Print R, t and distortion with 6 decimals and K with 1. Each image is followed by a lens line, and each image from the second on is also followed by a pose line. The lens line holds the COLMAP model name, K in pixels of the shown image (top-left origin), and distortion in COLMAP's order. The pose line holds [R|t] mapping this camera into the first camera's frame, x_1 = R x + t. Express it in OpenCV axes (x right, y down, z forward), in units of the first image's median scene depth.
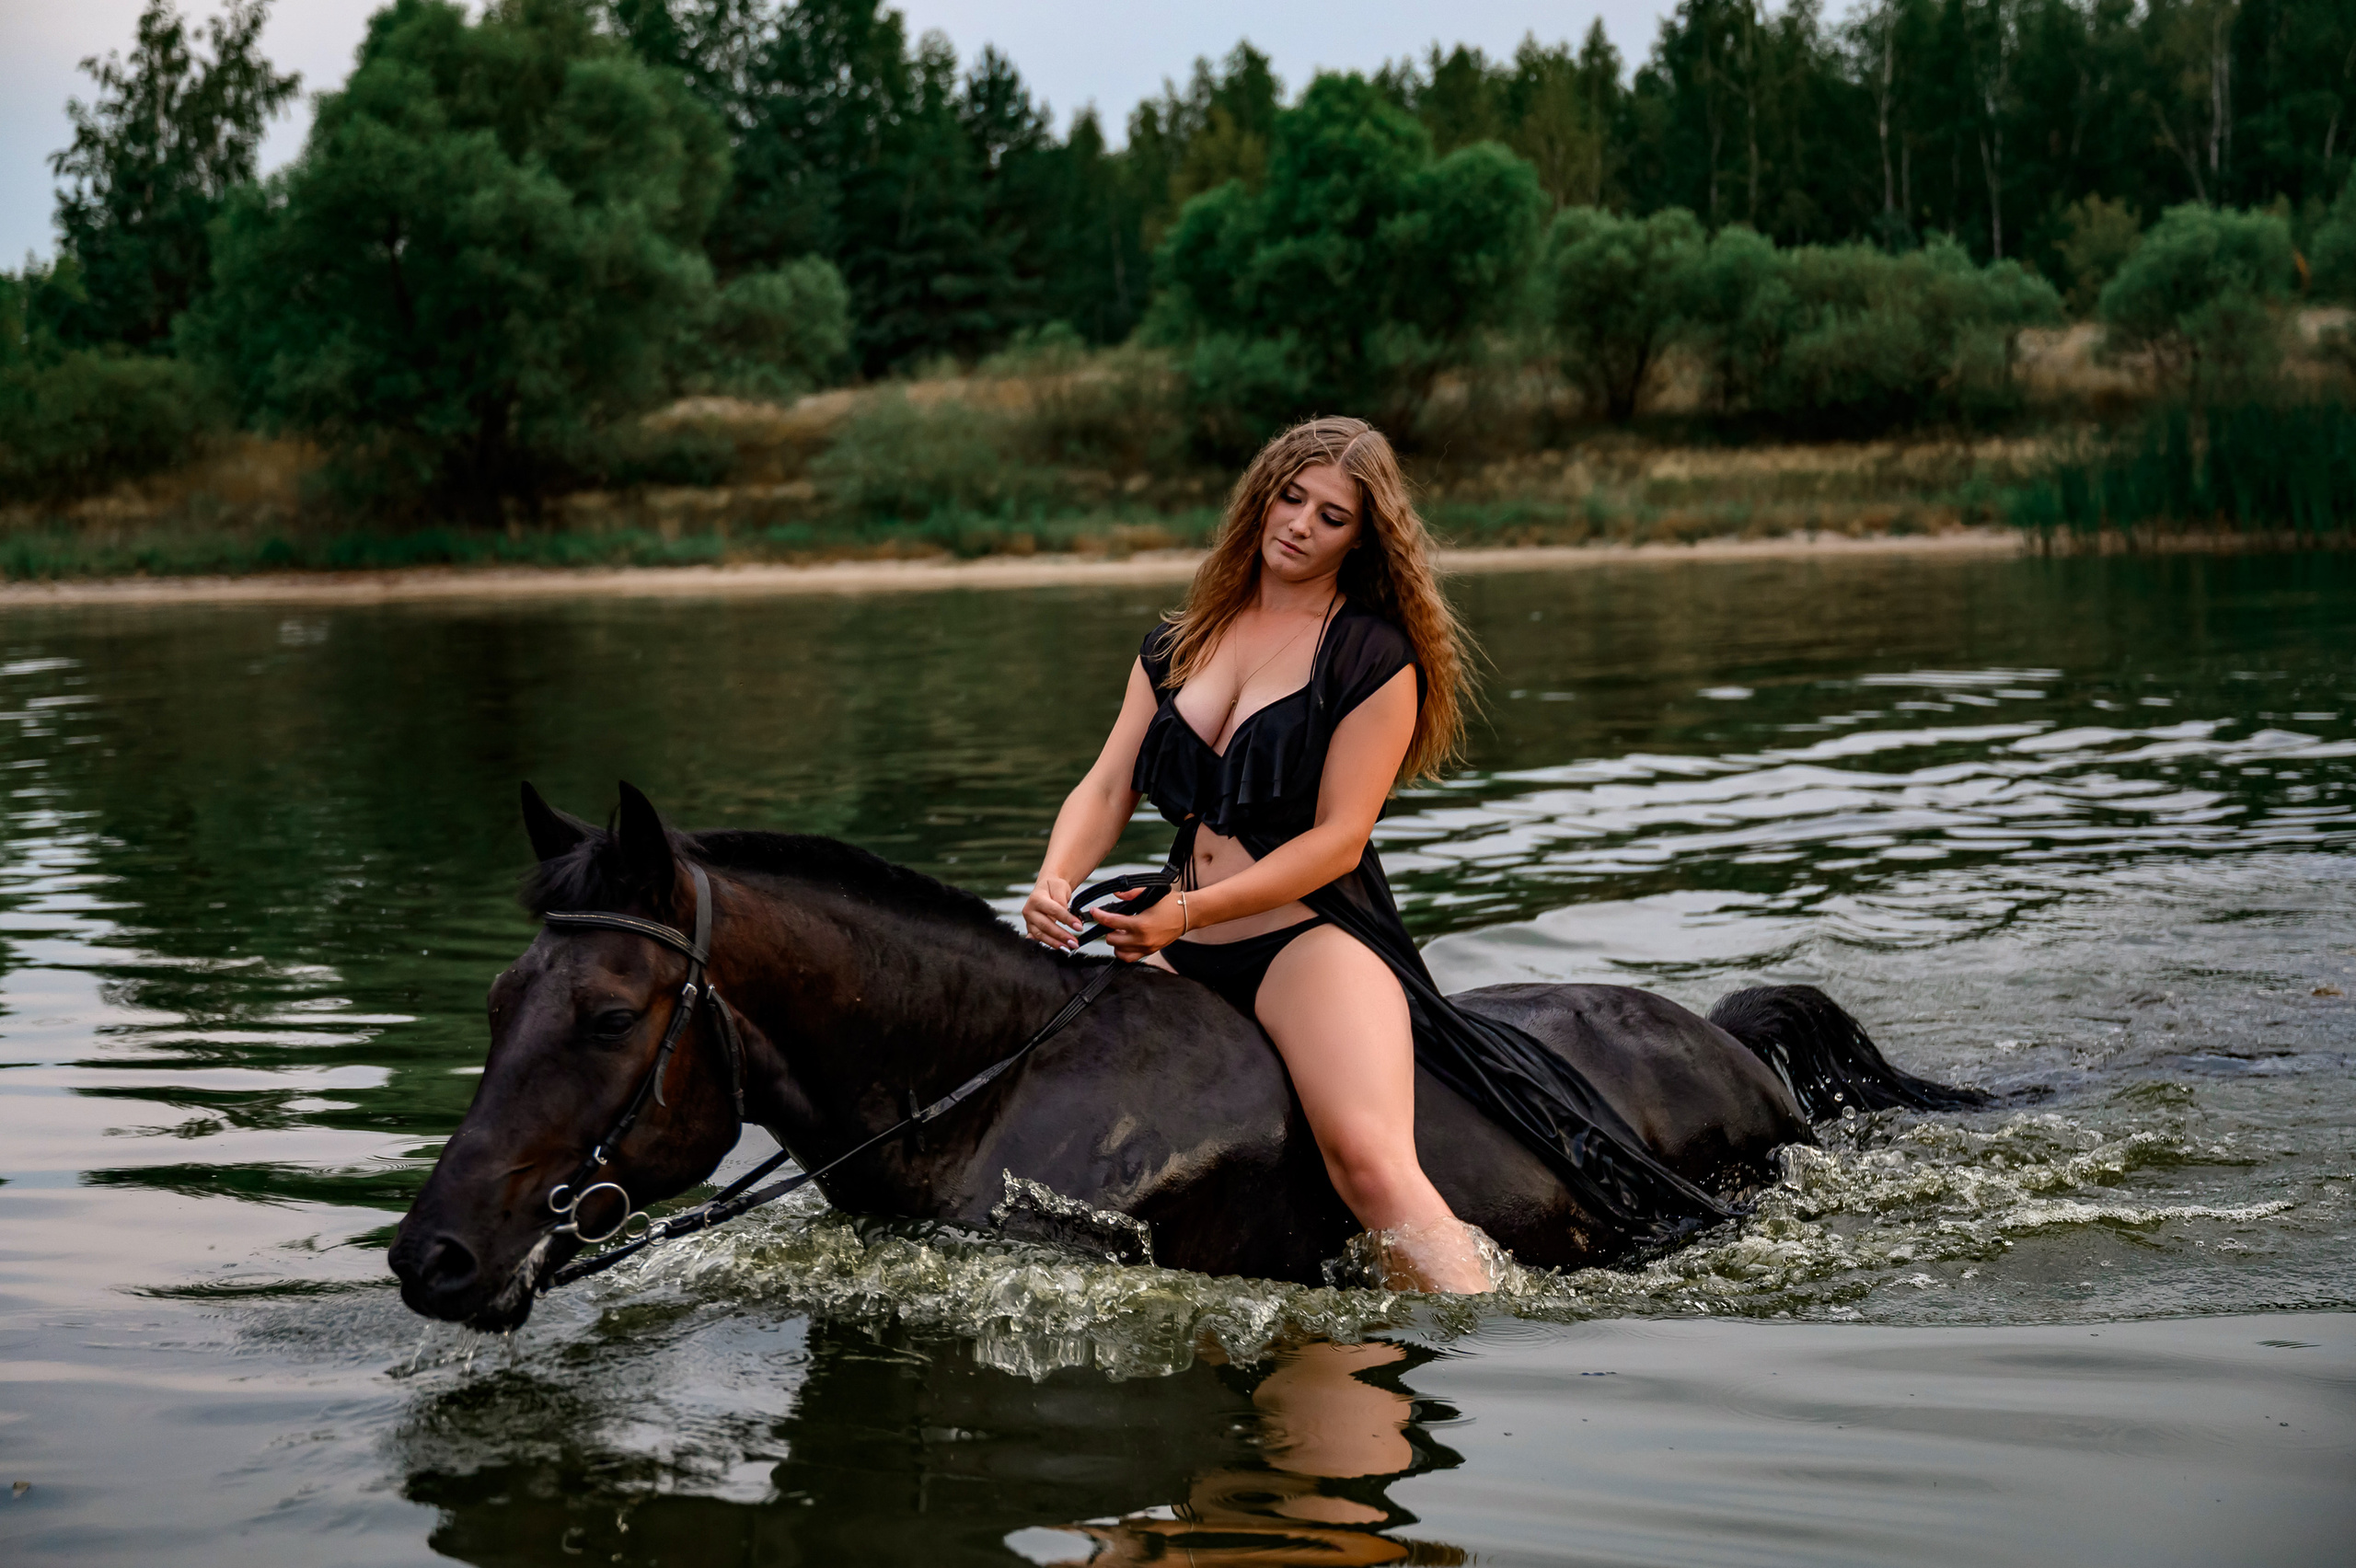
lens RADIAL K [[3649.5, 0, 1178.0], [0, 3649.5, 784.0], [0, 0, 1]] dist [0.009796, 0.024470]
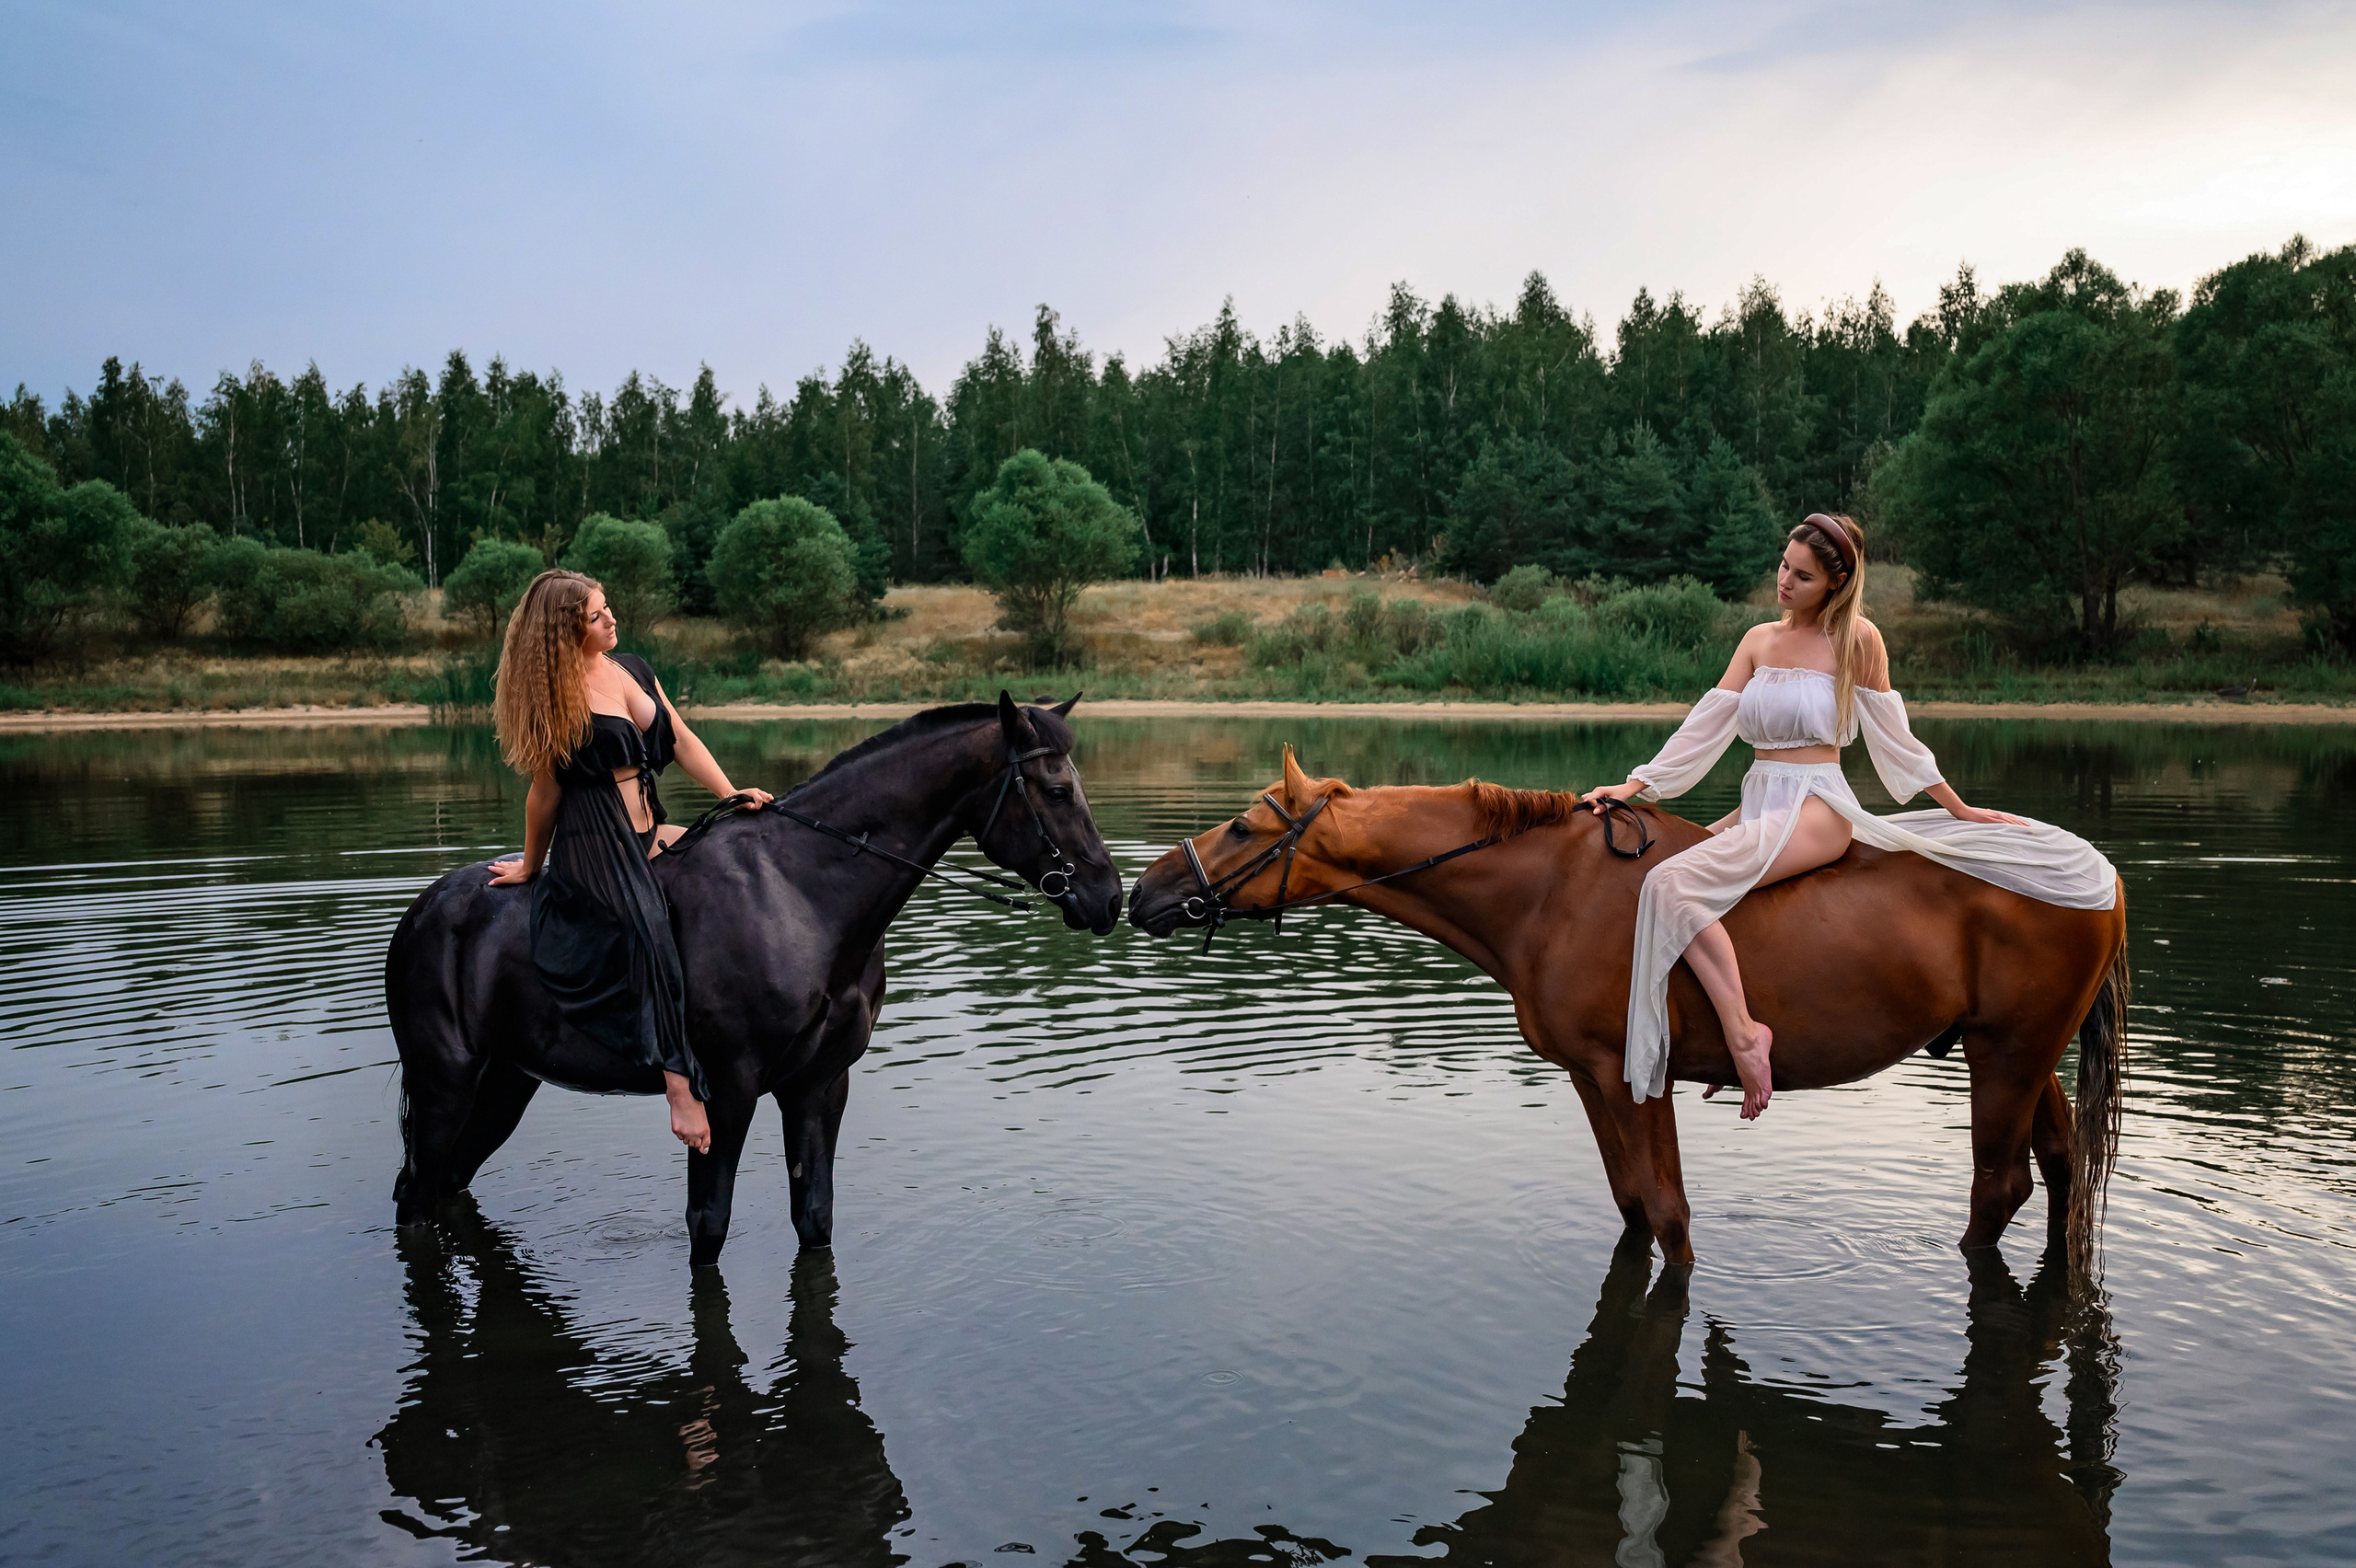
lens RADIAL K [[2024.3, 0, 1178.0], [0, 2024.3, 784.0], [0, 0, 1]] dist [-0.001080, 0.014943]
pose [[0.775022, -0.015499, 0.631744, -0.125577], [0.030797, 0.999438, -0.013262, -0.001709], [-0.631183, 0.029734, 0.775064, -0.070070]]
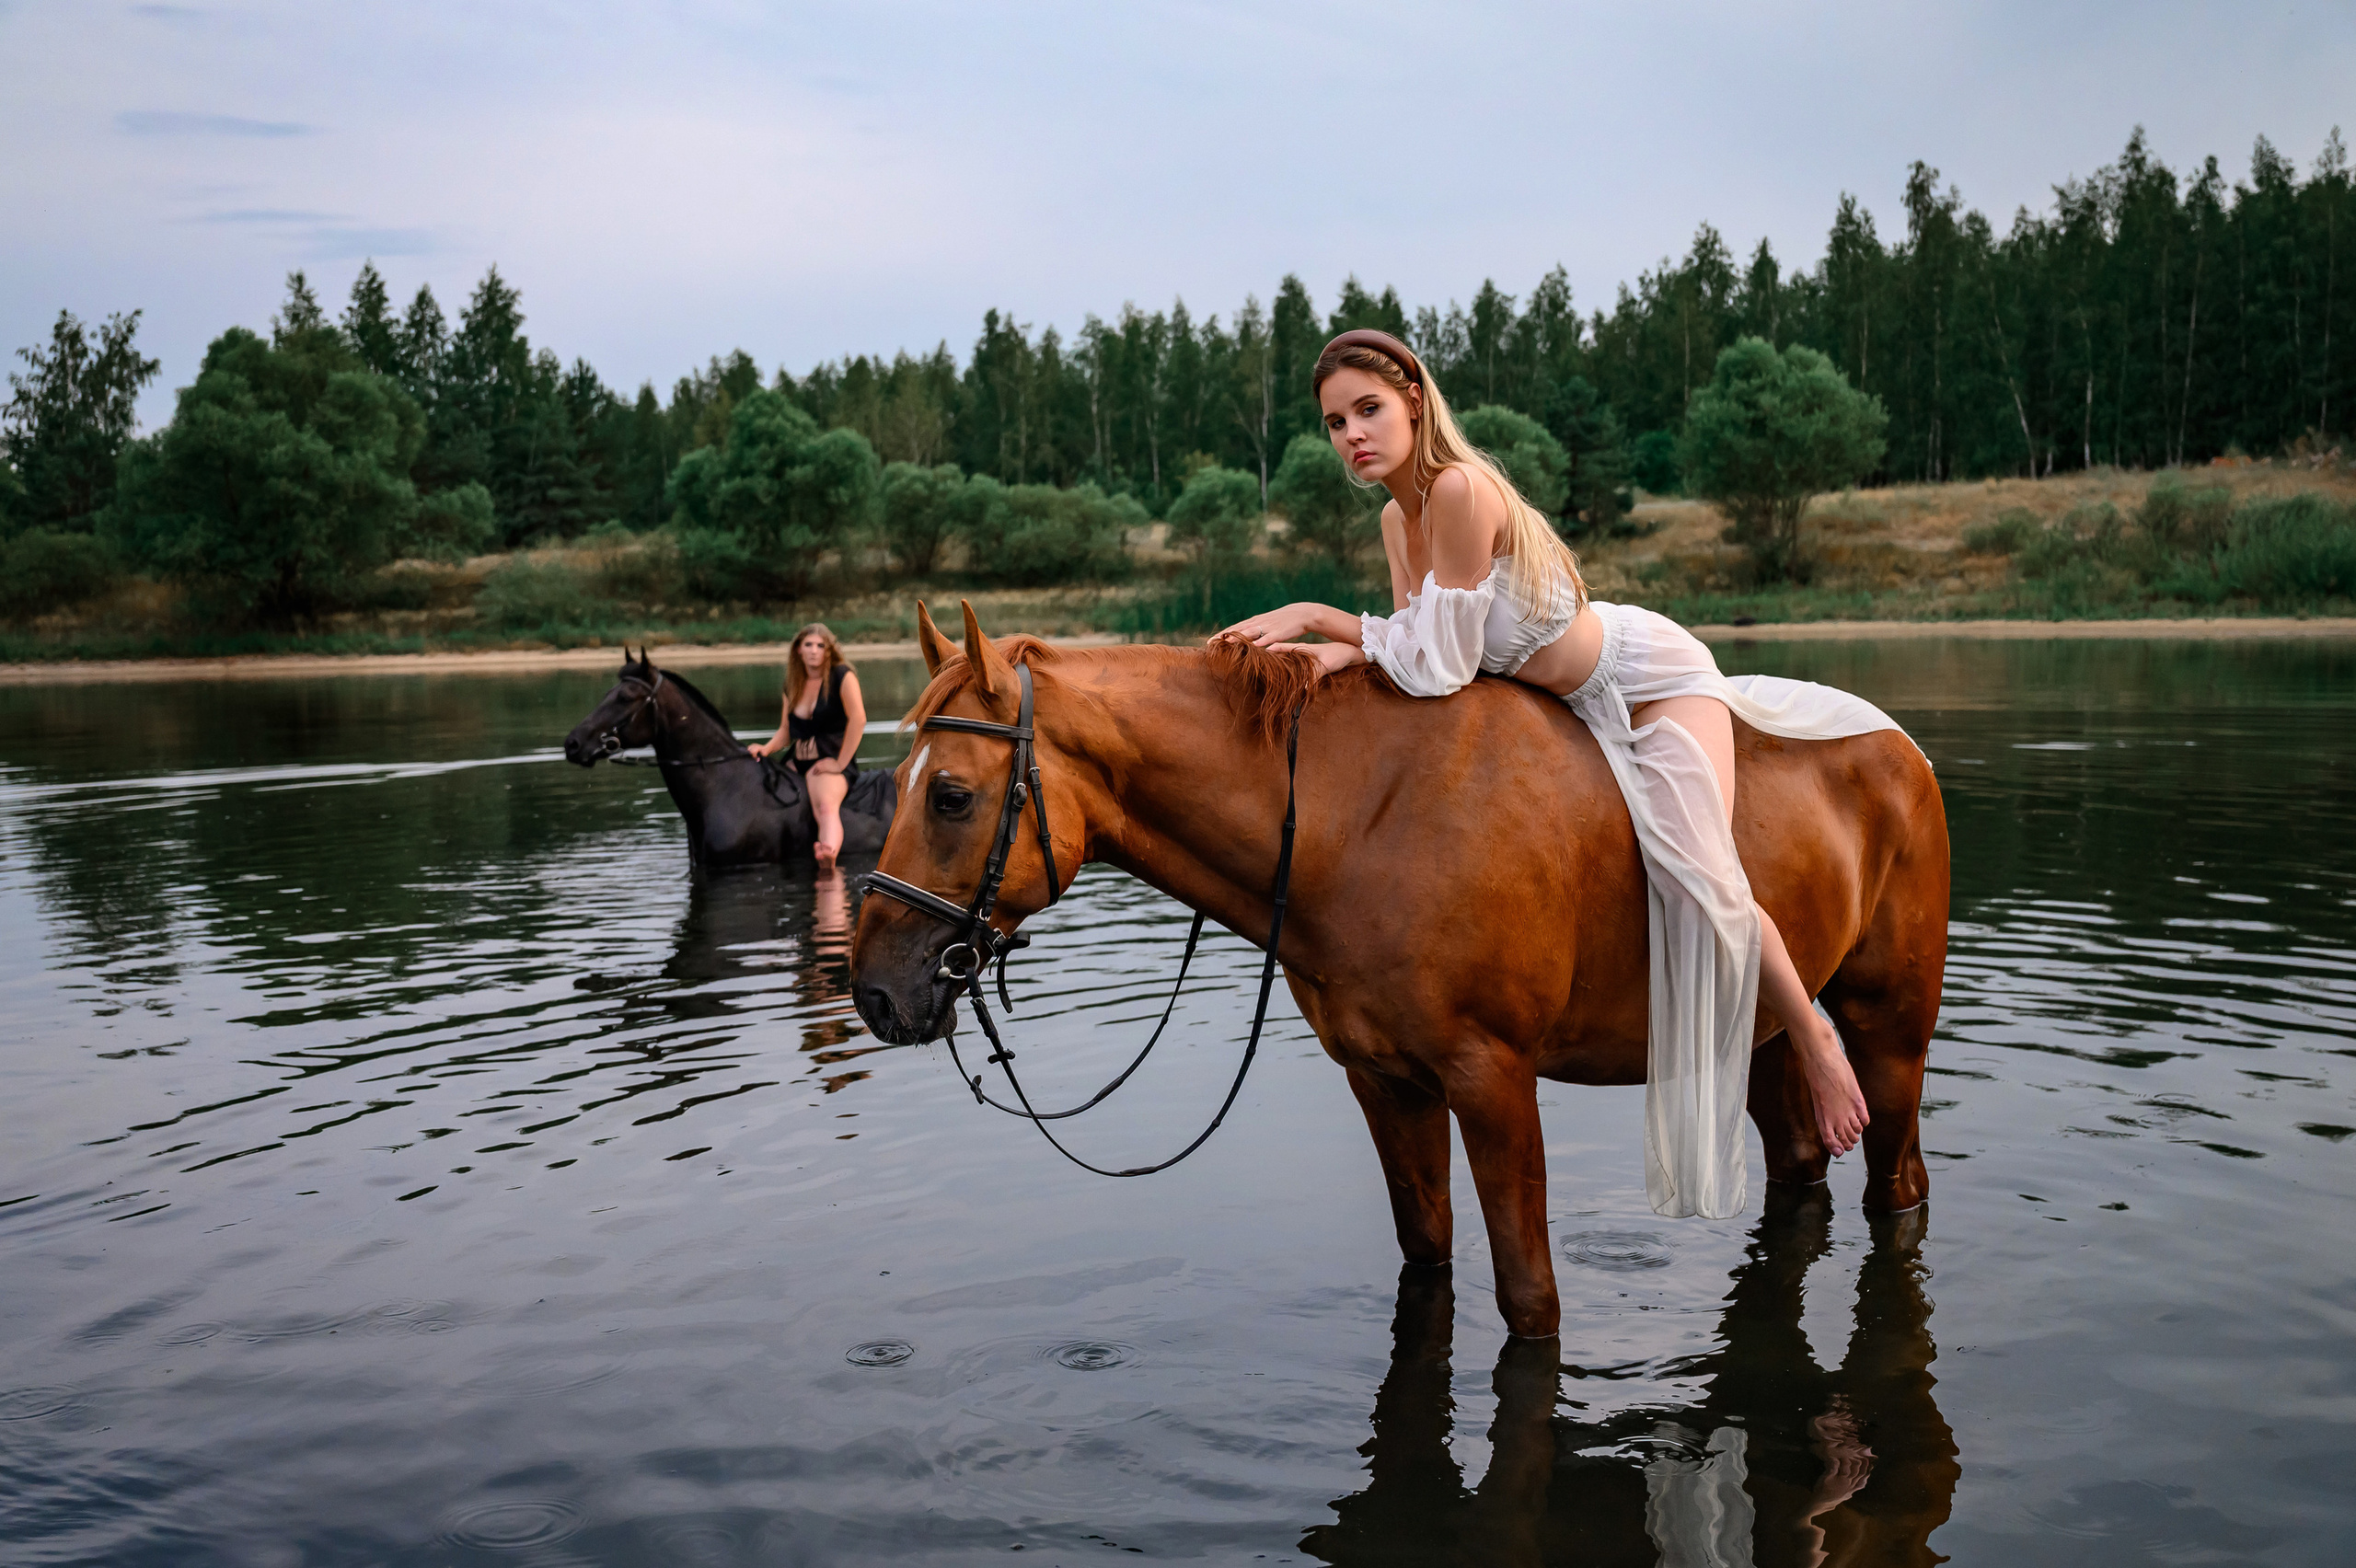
lens RADIAL K [[2203.3, 0, 1195.4], [0, 2203.3, 816.2], [0, 0, 1]] dist [-0.007794, 0.029577]
pose [[0.978534, -0.016788, 0.205402, 0.024056], [0.013229, 0.999738, 0.018687, 0.005667], [-0.205661, -0.015569, 0.978499, -0.150640]]
